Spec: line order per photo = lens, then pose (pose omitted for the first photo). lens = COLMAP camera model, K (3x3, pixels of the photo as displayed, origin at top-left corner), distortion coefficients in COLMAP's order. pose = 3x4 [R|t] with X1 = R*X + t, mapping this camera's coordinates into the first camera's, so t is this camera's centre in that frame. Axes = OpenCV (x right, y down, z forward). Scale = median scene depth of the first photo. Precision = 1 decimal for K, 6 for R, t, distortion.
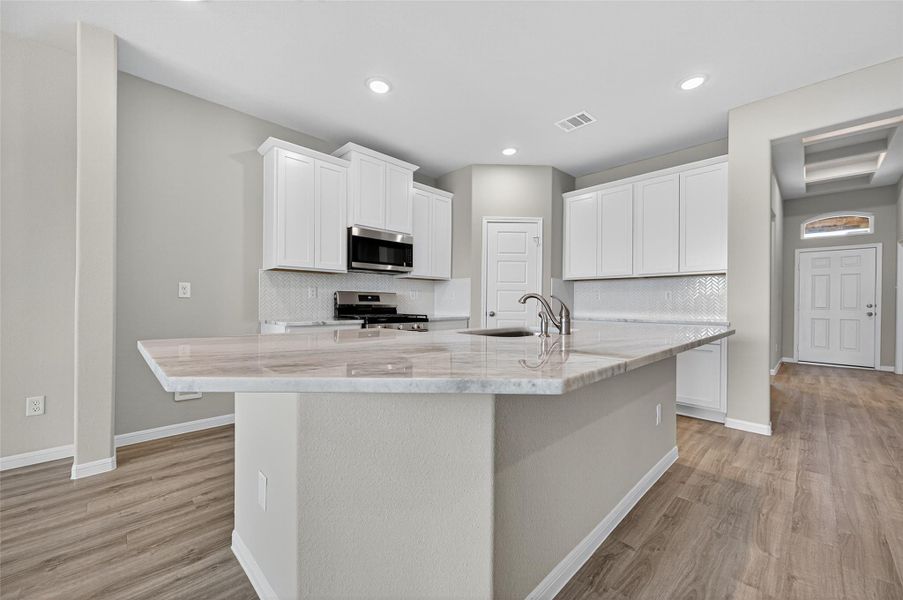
lens RADIAL K [[351.7, 0, 454.2], [0, 351.7, 303.6], [0, 0, 1]] dist [0.007224, -0.001265]
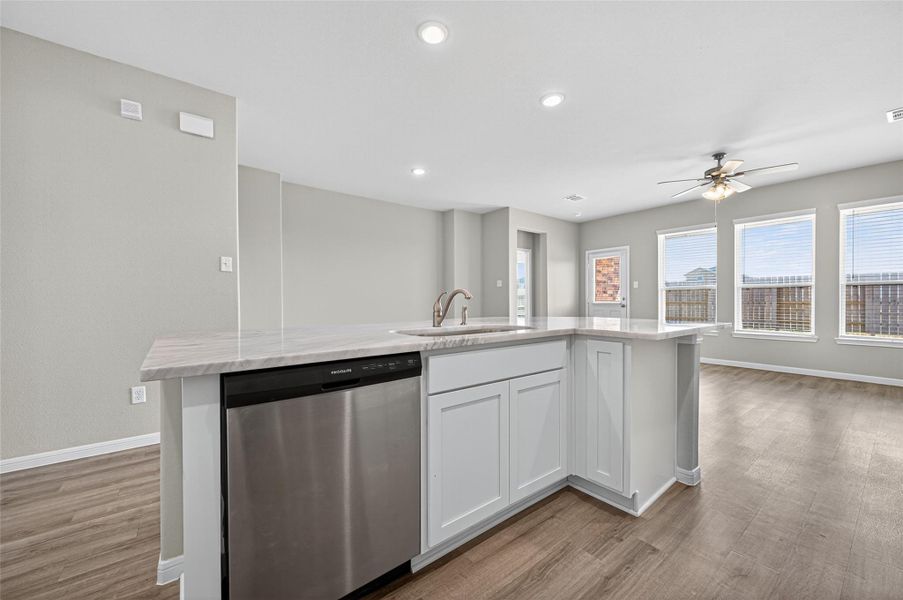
lens RADIAL K [[351.7, 0, 450.9], [0, 351.7, 303.7], [0, 0, 1]] dist [0.007224, -0.001265]
pose [[-0.993319, -0.002747, 0.115370, 0.063166], [-0.001085, 0.999895, 0.014464, -0.000939], [-0.115397, 0.014242, -0.993217, 0.958922]]
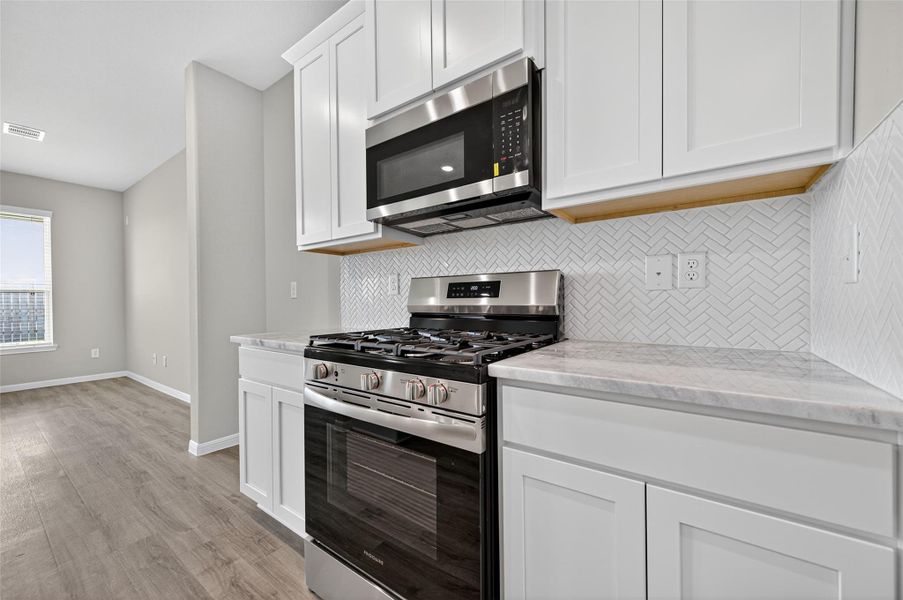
lens RADIAL K [[351.7, 0, 451.0], [0, 351.7, 303.0], [0, 0, 1]] dist [0.007224, -0.001265]
pose [[0.162844, 0.000182, -0.986652, 0.143687], [0.010134, 0.999947, 0.001857, -0.000840], [0.986600, -0.010301, 0.162834, 0.913599]]
